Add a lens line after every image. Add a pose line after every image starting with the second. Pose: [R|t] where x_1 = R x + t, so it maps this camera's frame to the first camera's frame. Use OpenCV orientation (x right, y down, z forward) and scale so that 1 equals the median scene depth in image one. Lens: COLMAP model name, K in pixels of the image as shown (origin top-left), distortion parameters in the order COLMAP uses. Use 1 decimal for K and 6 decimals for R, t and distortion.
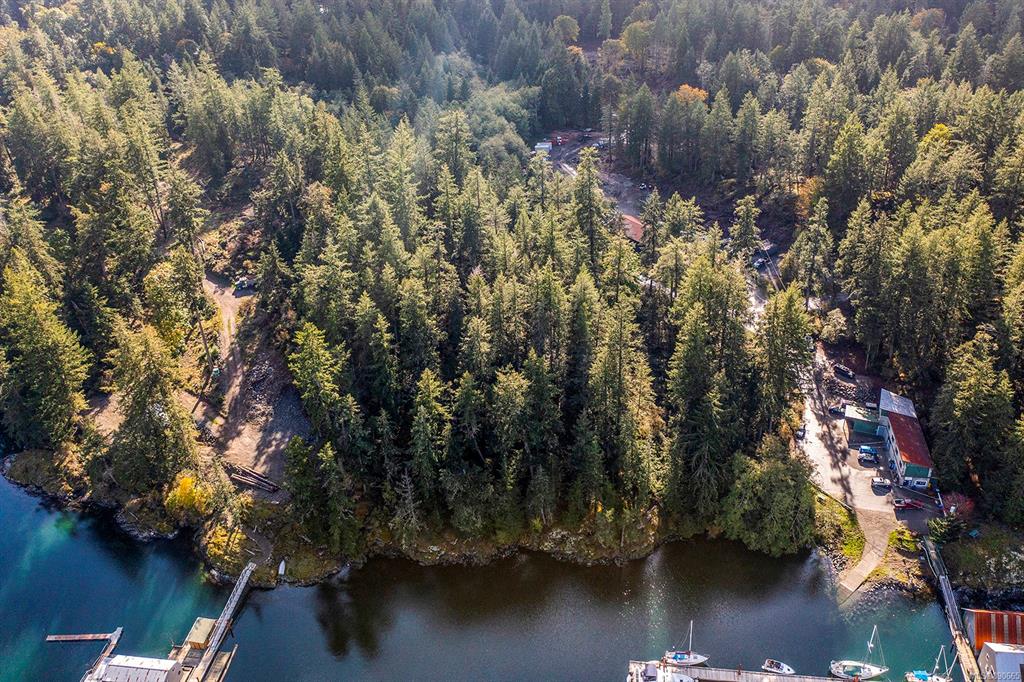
lens RADIAL K [[823.4, 0, 576.5], [0, 823.4, 337.9], [0, 0, 1]] dist [-0.011559, 0.001514]
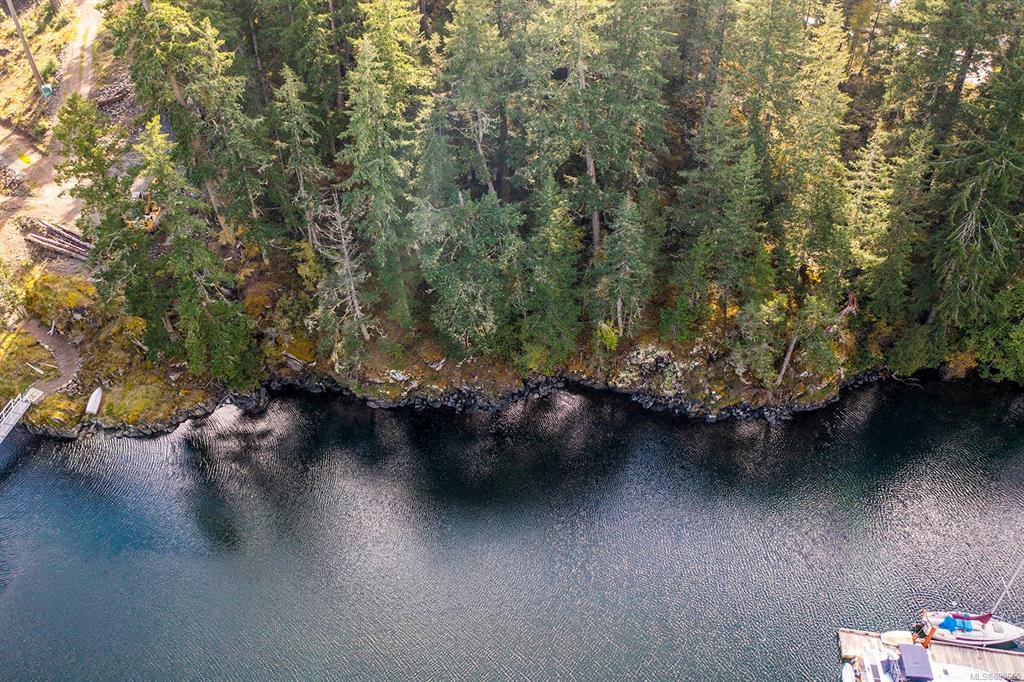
lens RADIAL K [[814.0, 0, 545.2], [0, 814.0, 344.0], [0, 0, 1]] dist [-0.011380, 0.004732]
pose [[0.998856, 0.034694, -0.032907, -0.068246], [-0.030280, 0.991534, 0.126269, 0.172066], [0.037009, -0.125128, 0.991450, 0.516495]]
